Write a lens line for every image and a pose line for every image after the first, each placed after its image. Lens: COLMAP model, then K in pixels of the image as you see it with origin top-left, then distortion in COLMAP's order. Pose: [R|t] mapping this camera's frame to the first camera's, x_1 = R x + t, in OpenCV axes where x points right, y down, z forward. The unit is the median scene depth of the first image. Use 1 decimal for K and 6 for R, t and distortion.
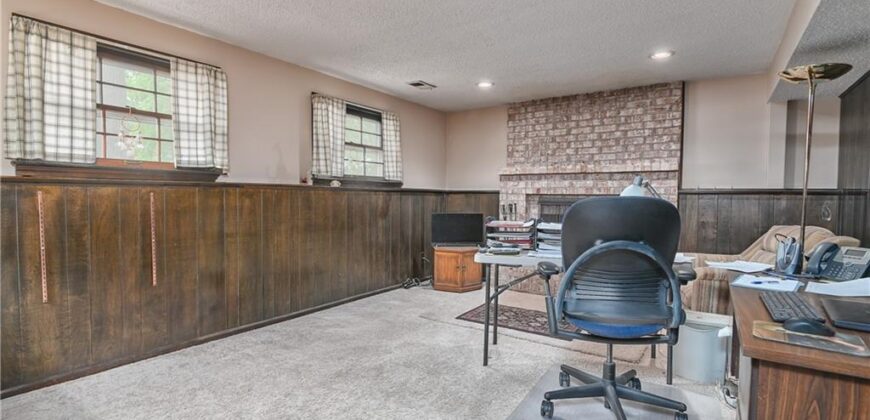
lens RADIAL K [[410.1, 0, 435.0], [0, 410.1, 210.0], [0, 0, 1]] dist [-0.003271, -0.000588]
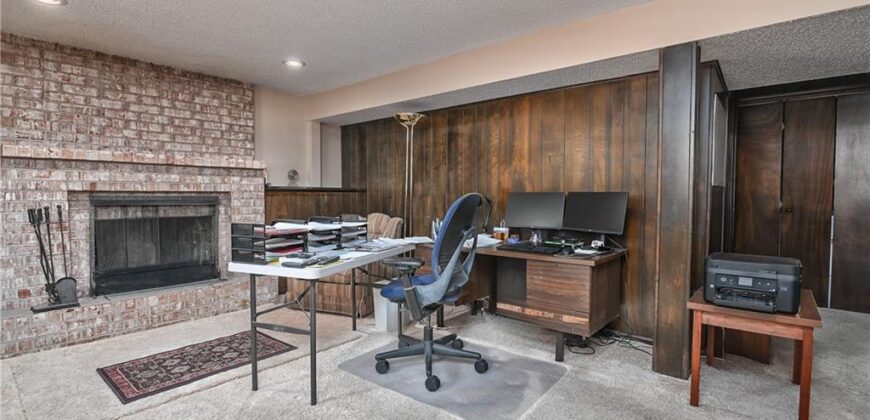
lens RADIAL K [[411.1, 0, 435.0], [0, 411.1, 210.0], [0, 0, 1]] dist [-0.006979, -0.000258]
pose [[0.106480, -0.047224, 0.993193, -0.384422], [0.030629, 0.998553, 0.044195, -0.021102], [-0.993843, 0.025714, 0.107772, 0.395819]]
